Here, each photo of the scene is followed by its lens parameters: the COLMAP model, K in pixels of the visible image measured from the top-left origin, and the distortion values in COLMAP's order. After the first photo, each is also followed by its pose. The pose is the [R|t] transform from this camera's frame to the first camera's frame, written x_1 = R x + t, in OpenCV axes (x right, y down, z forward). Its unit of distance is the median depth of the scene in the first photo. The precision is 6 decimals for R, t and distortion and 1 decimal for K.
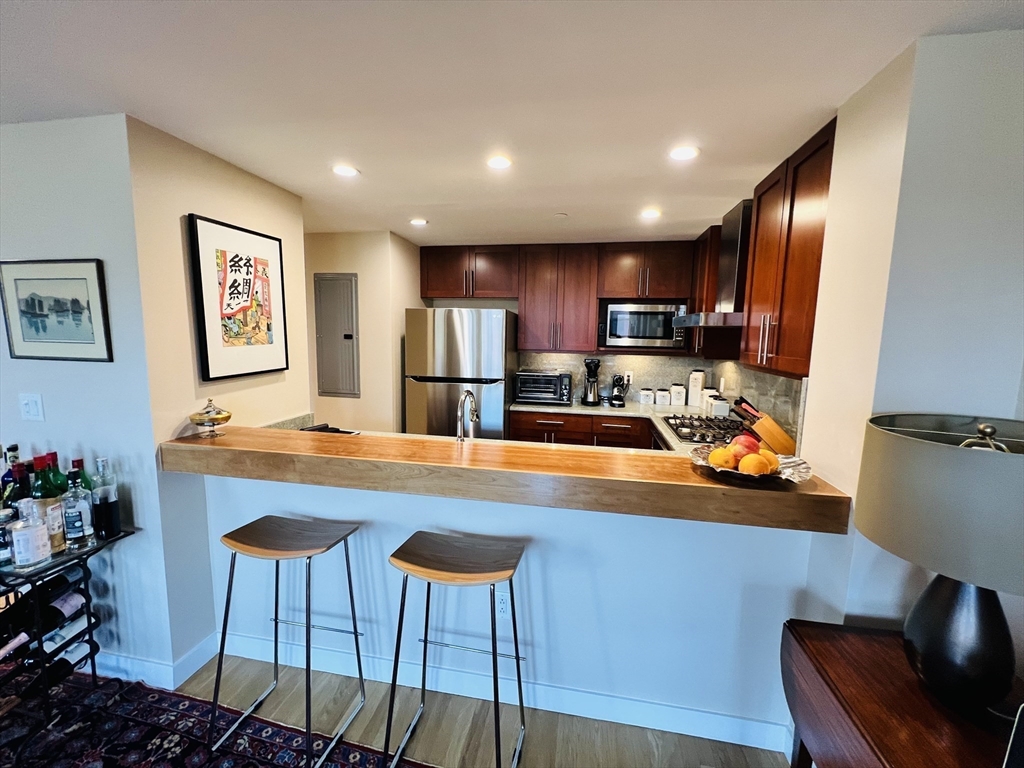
lens RADIAL K [[413.1, 0, 510.2], [0, 413.1, 382.9], [0, 0, 1]] dist [0.002313, 0.000419]
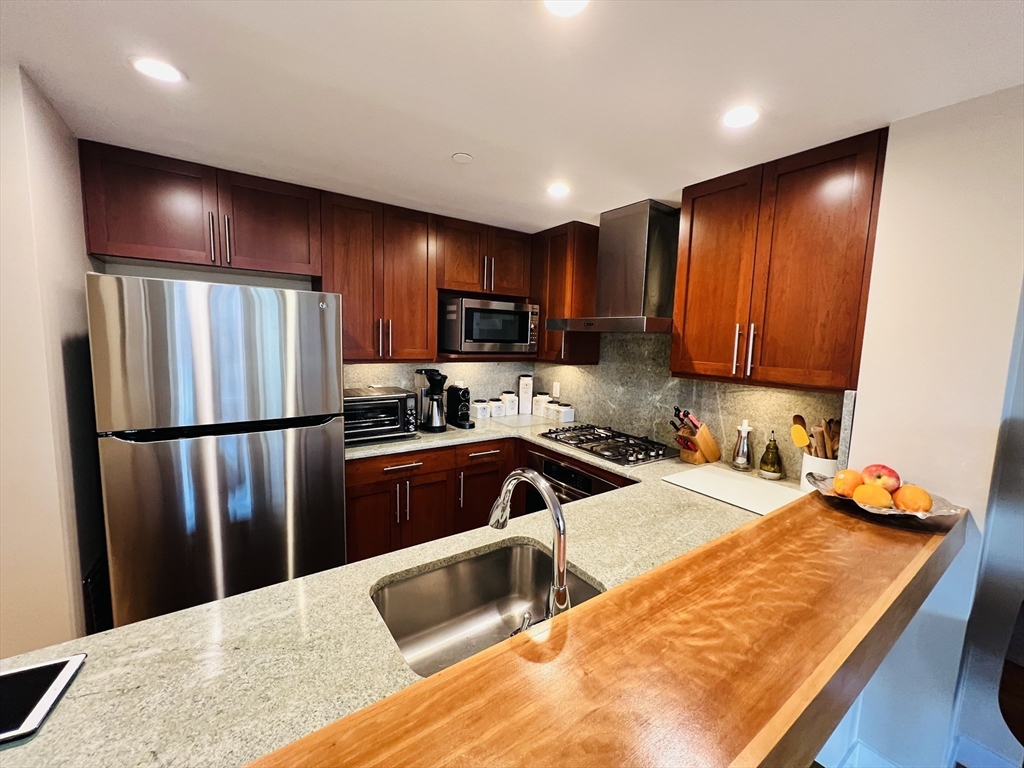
lens RADIAL K [[413.1, 0, 510.2], [0, 413.1, 382.9], [0, 0, 1]] dist [0.002313, 0.000419]
pose [[0.699947, -0.076442, 0.710093, -0.239988], [0.068743, 0.996850, 0.039551, -0.054098], [-0.710879, 0.021130, 0.702997, 0.377788]]
